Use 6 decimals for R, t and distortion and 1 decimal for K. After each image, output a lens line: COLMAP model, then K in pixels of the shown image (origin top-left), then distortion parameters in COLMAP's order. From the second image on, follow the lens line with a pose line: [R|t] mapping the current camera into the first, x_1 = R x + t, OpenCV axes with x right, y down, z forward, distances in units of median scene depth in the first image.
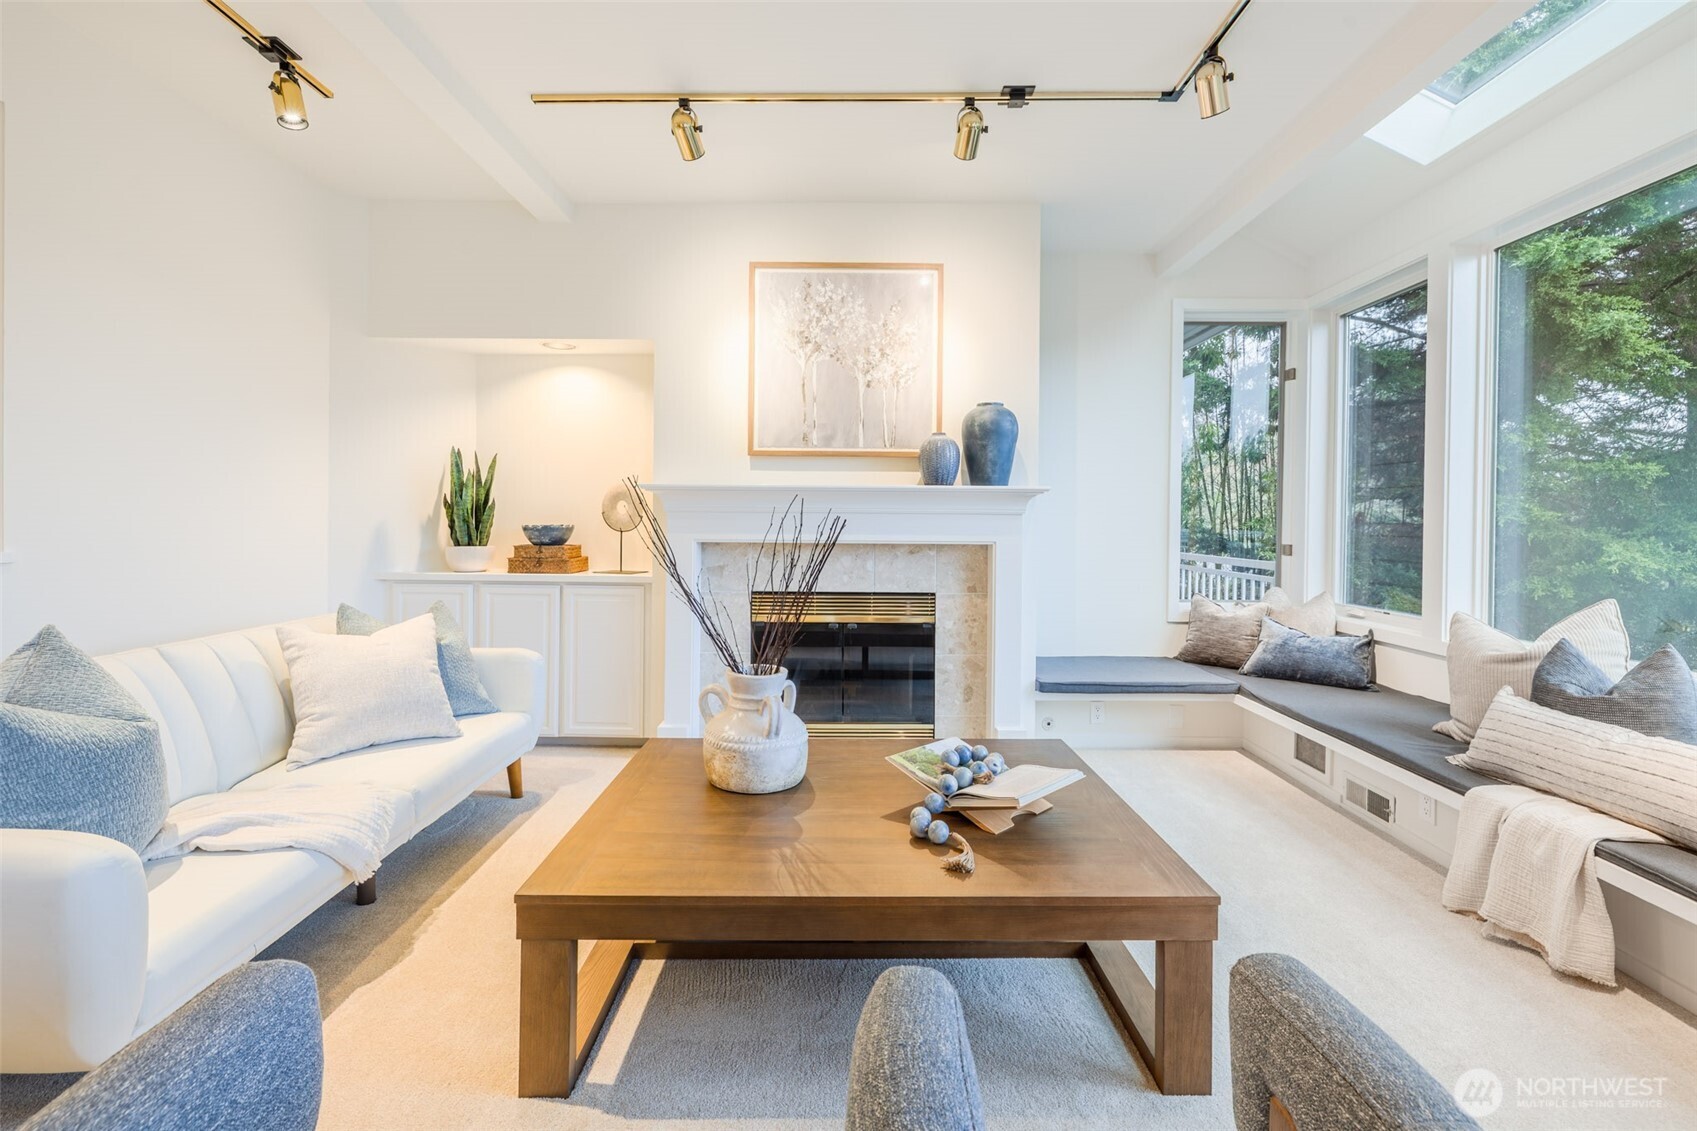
lens RADIAL K [[743.4, 0, 847.5], [0, 743.4, 524.9], [0, 0, 1]] dist [0.000346, -0.000060]
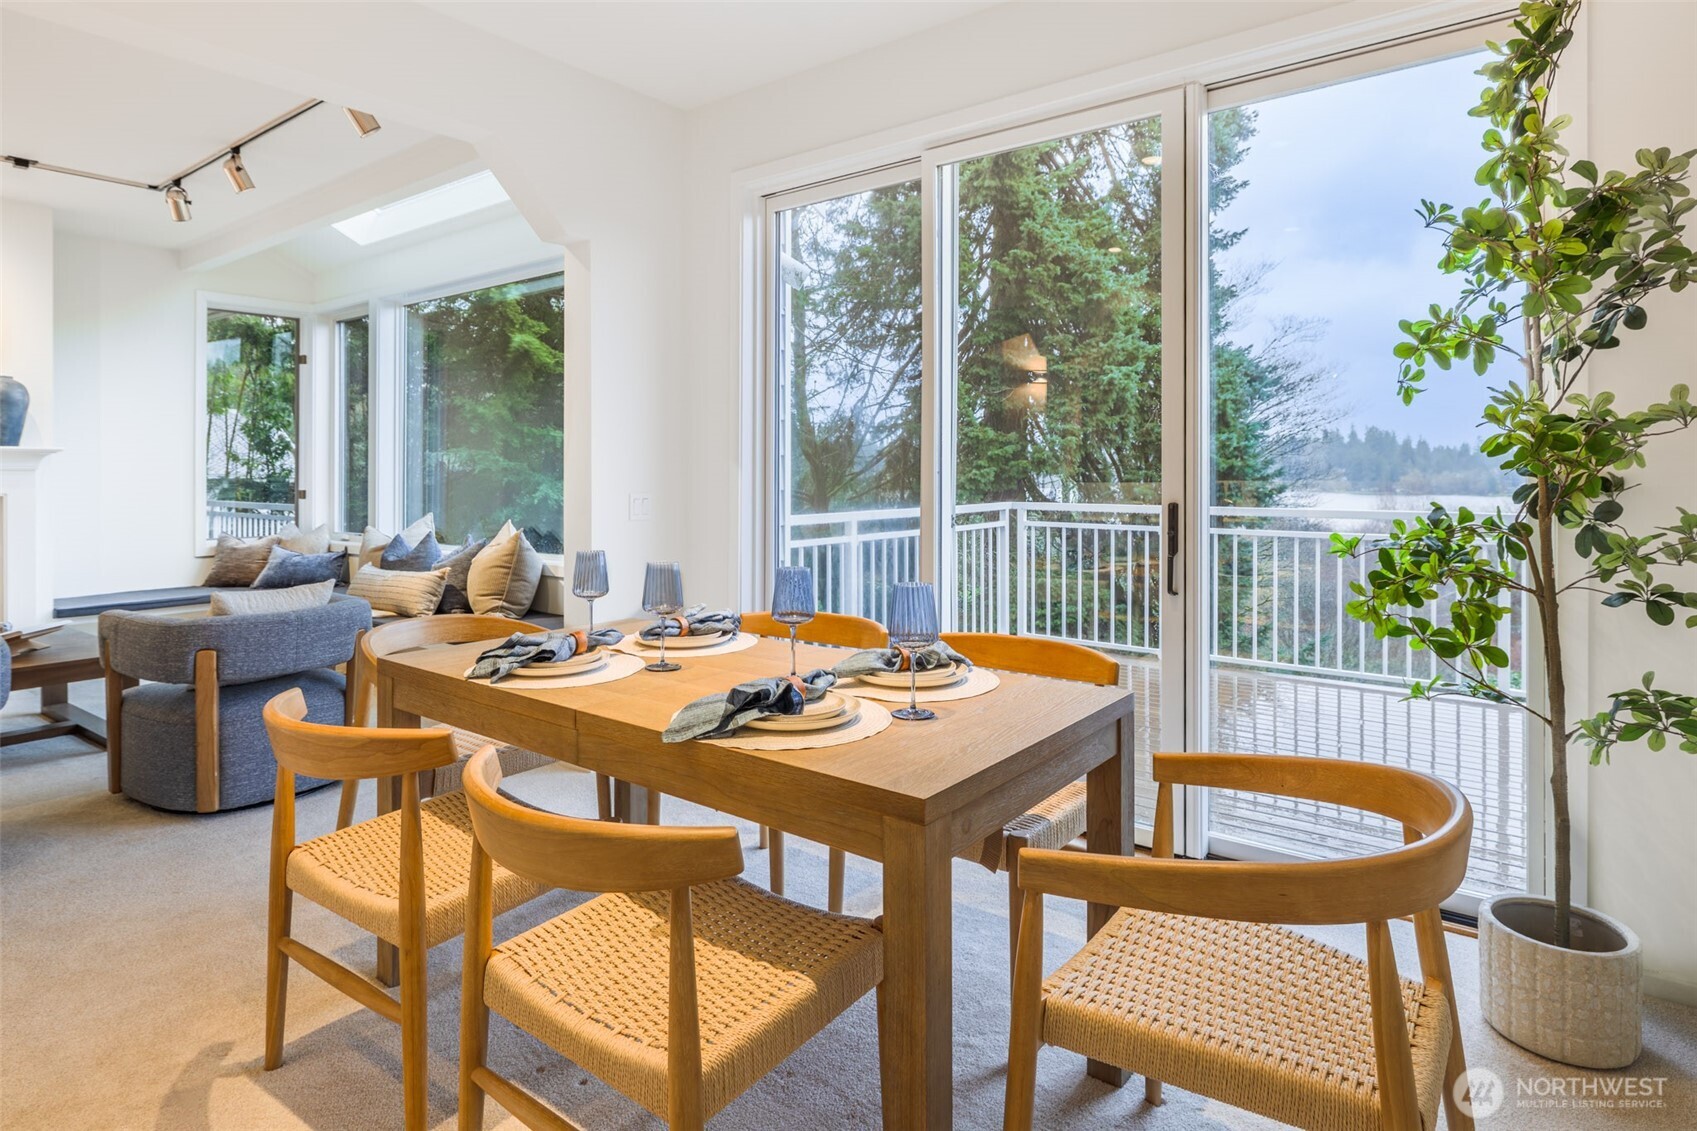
lens RADIAL K [[928.7, 0, 840.9], [0, 928.7, 466.5], [0, 0, 1]] dist [-0.005249, -0.000175]
pose [[0.603395, -0.006893, 0.797413, -0.157017], [0.012726, 0.999919, -0.000987, -0.001620], [-0.797341, 0.010743, 0.603433, -0.865060]]
